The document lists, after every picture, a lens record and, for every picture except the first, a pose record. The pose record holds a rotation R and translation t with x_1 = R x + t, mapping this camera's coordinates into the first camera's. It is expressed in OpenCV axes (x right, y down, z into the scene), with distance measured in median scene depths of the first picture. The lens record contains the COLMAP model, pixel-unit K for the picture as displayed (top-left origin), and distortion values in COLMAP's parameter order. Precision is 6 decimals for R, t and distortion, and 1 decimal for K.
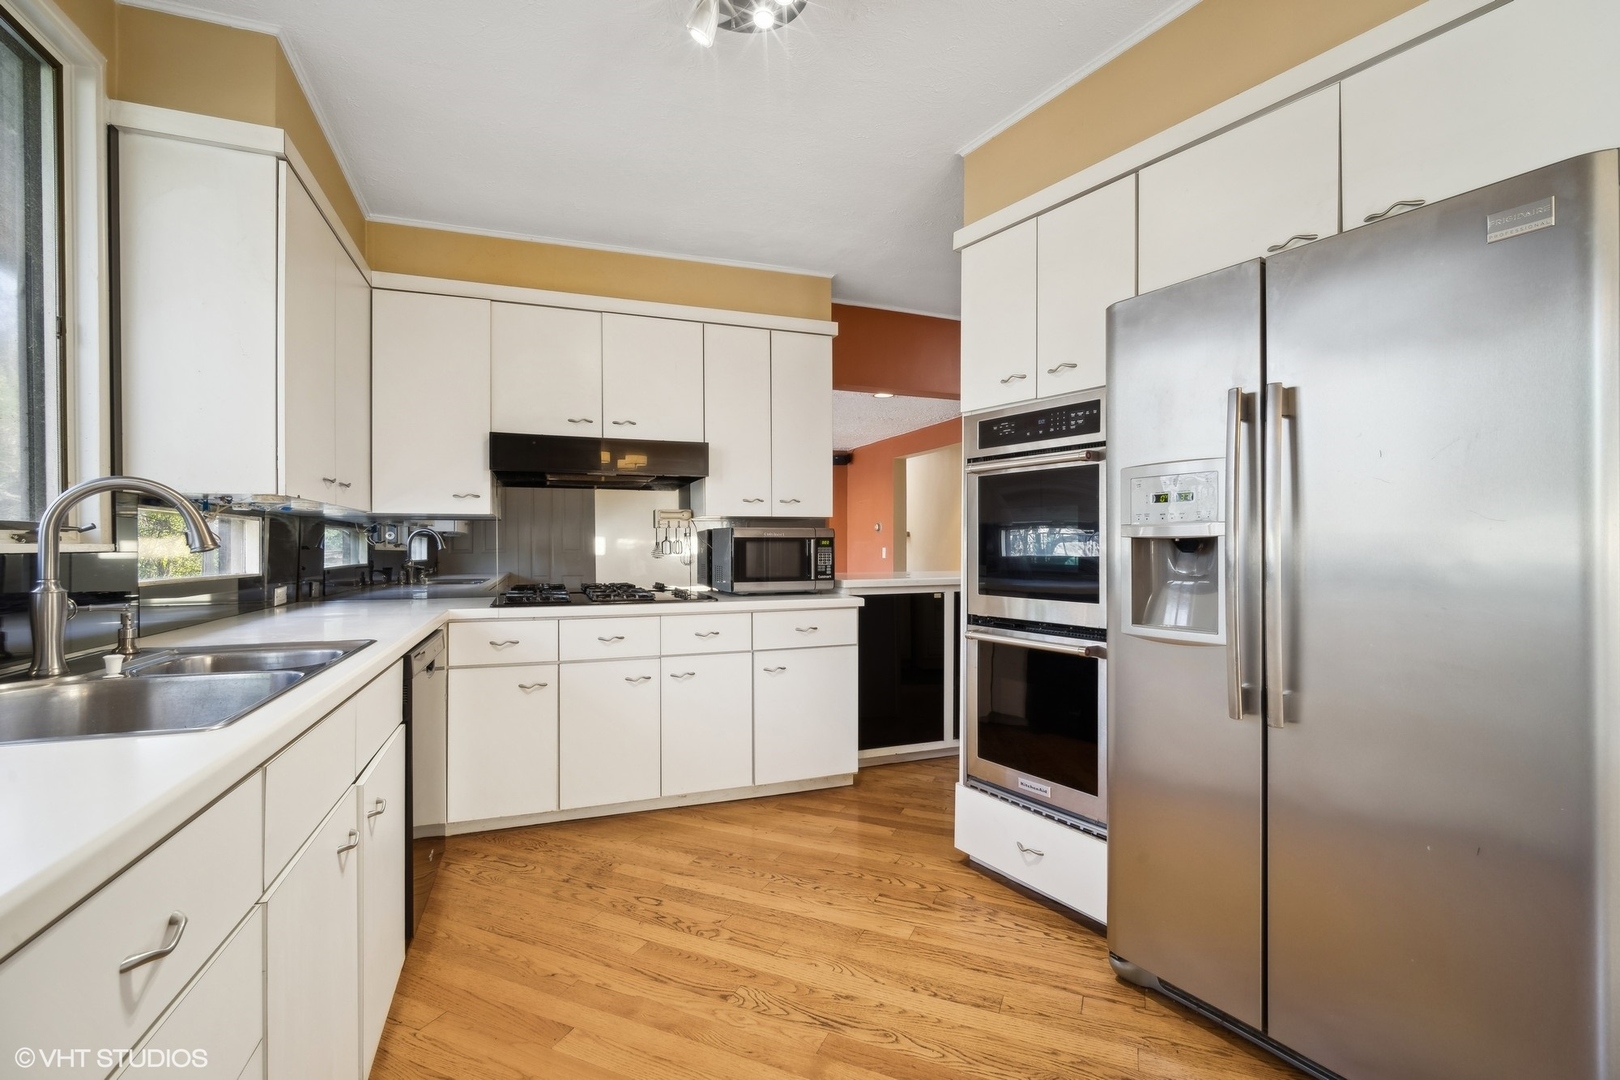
lens RADIAL K [[717.4, 0, 815.7], [0, 717.4, 543.8], [0, 0, 1]] dist [-0.008093, 0.002663]
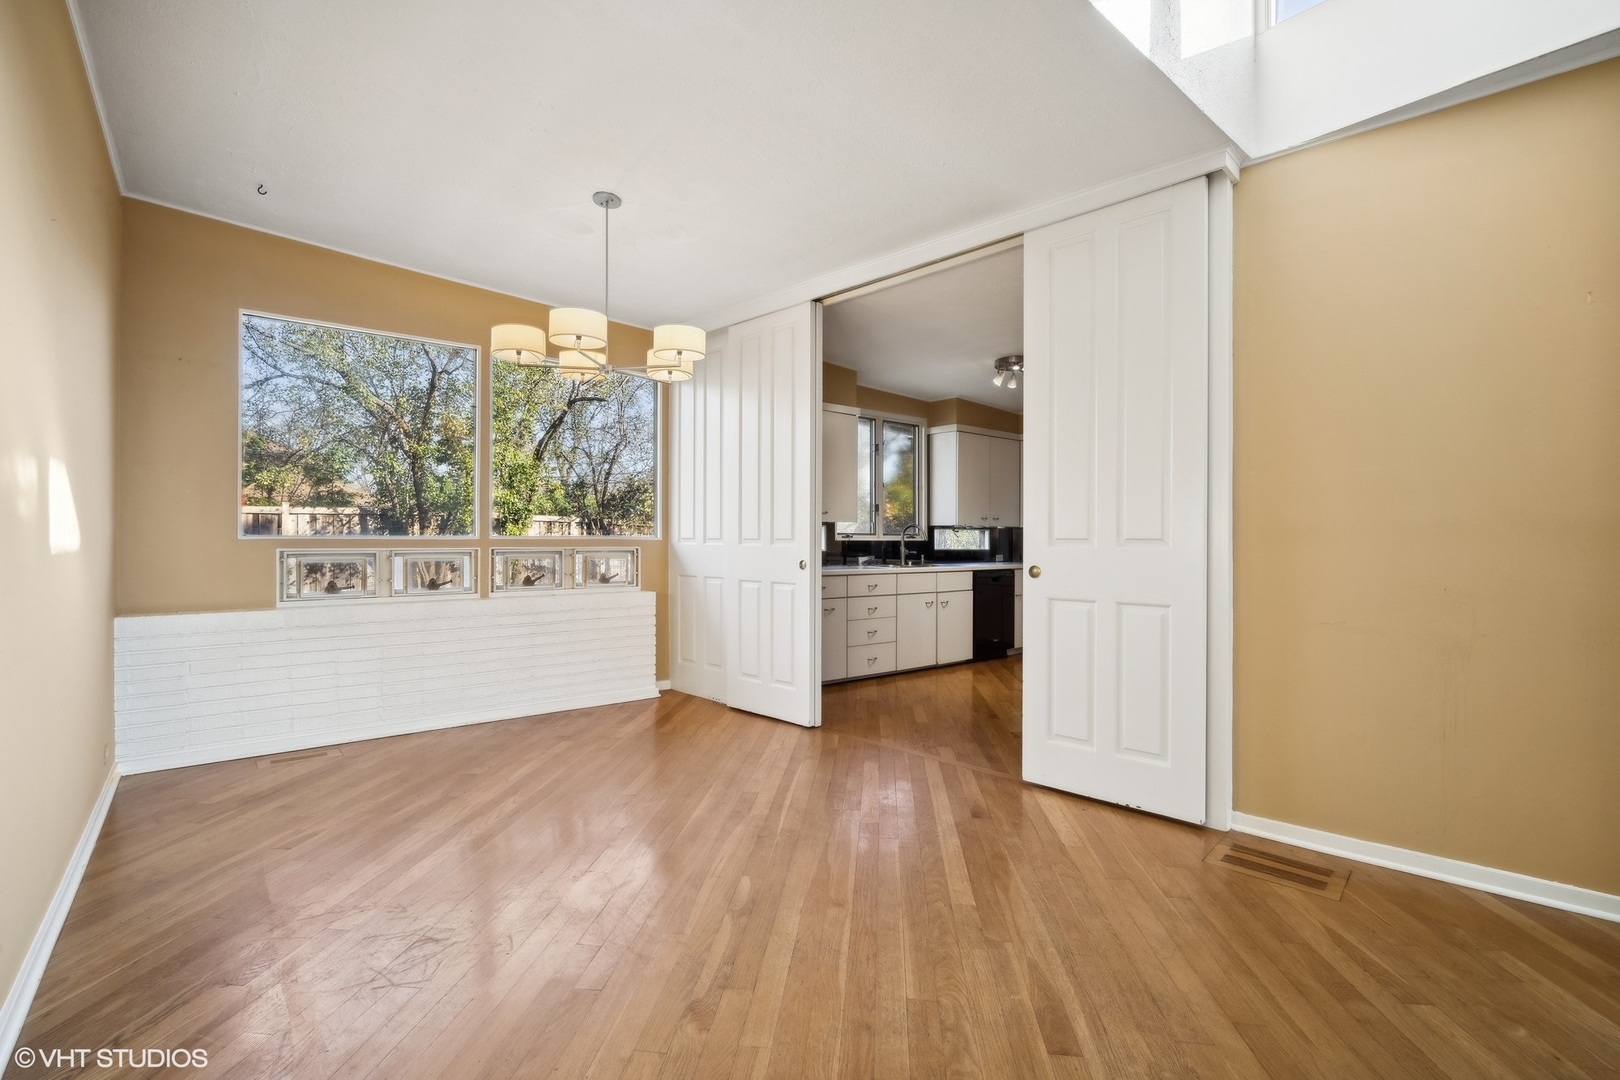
lens RADIAL K [[717.4, 0, 811.4], [0, 717.4, 543.1], [0, 0, 1]] dist [-0.008093, 0.002663]
pose [[0.322702, 0.007009, -0.946475, 1.896634], [-0.003804, 0.999974, 0.006108, 0.002026], [0.946493, 0.001629, 0.322720, -0.669413]]
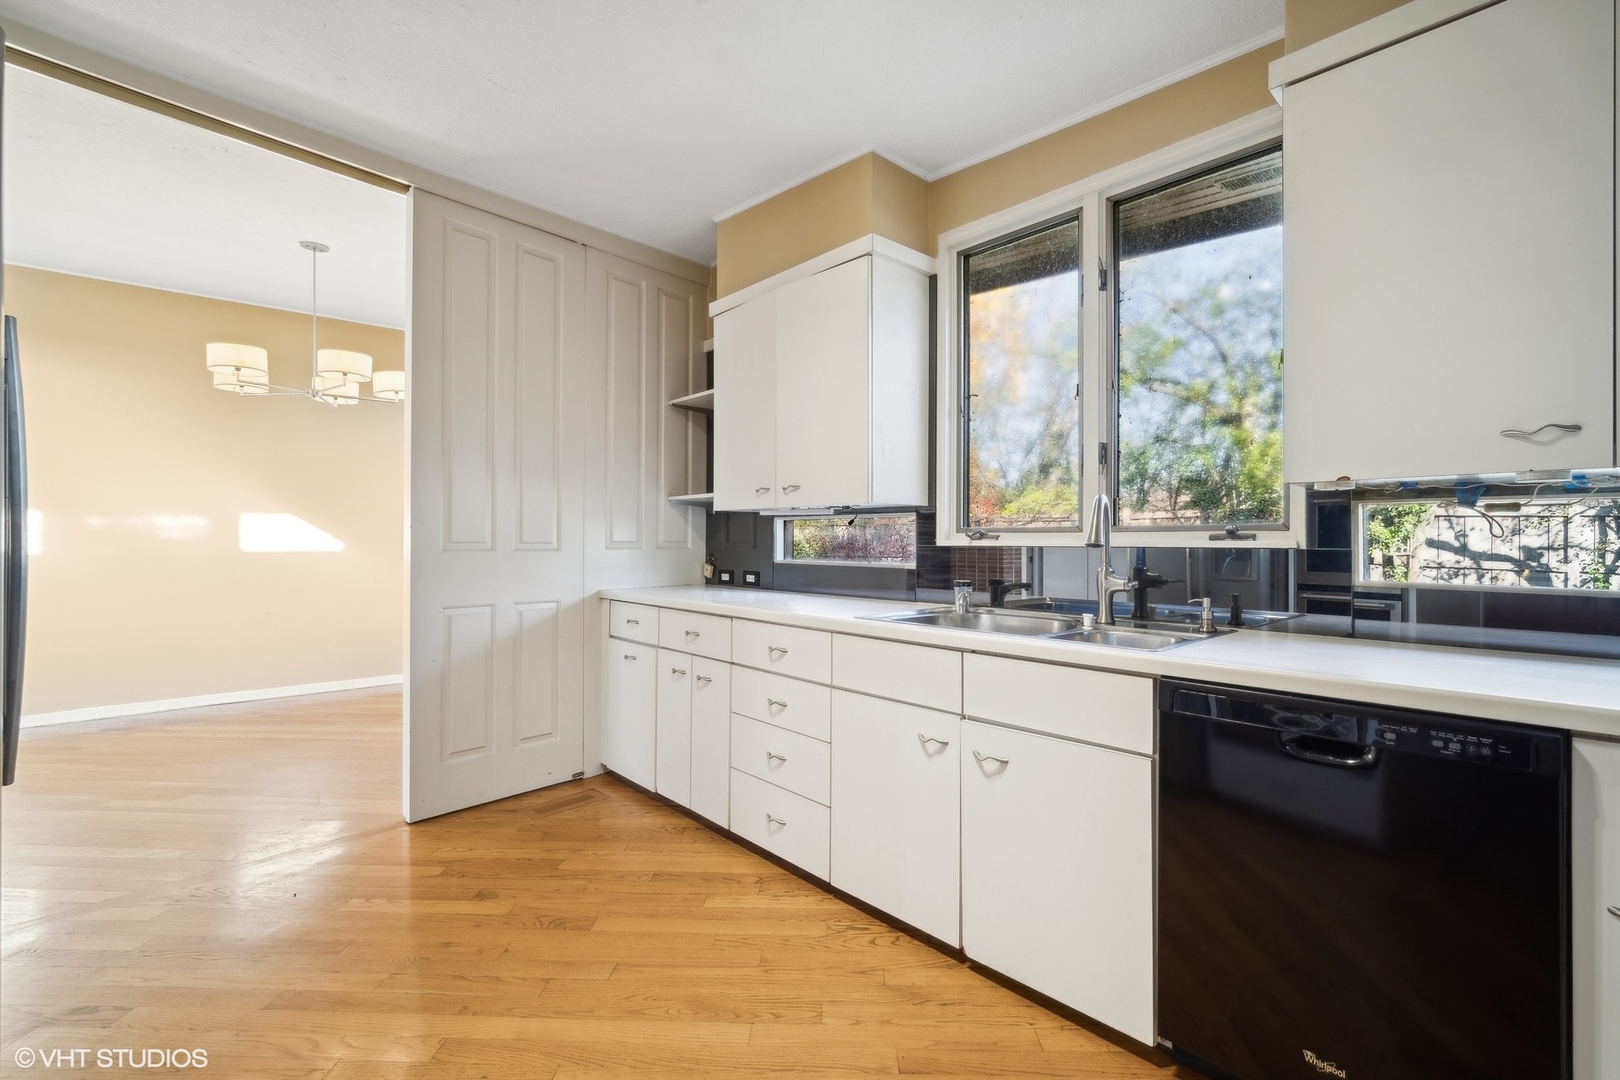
lens RADIAL K [[717.4, 0, 810.4], [0, 717.4, 536.3], [0, 0, 1]] dist [-0.008093, 0.002663]
pose [[-0.930505, -0.005713, -0.366236, 0.071252], [-0.003875, 0.999976, -0.005752, 0.000424], [0.366260, -0.003933, -0.930504, 1.238489]]
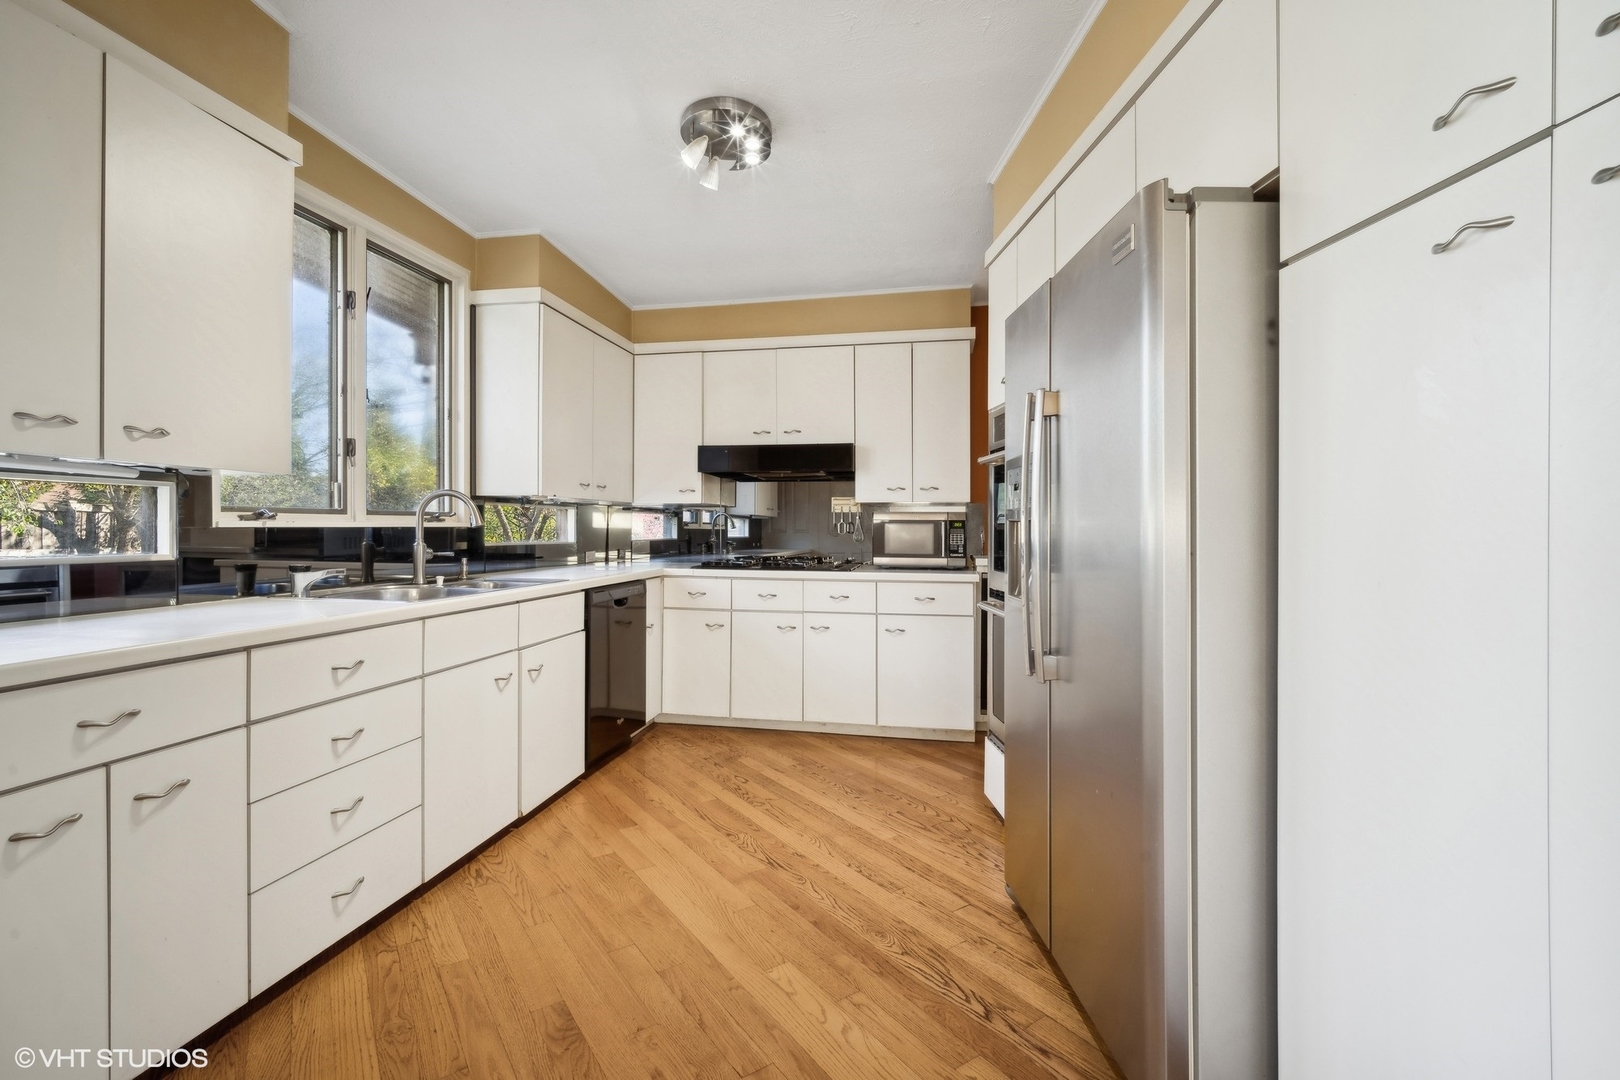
lens RADIAL K [[717.4, 0, 804.6], [0, 717.4, 524.7], [0, 0, 1]] dist [-0.008093, 0.002663]
pose [[0.851366, 0.004124, -0.524556, 0.563990], [-0.005536, 0.999984, -0.001122, 0.001609], [0.524543, 0.003860, 0.851375, -0.120758]]
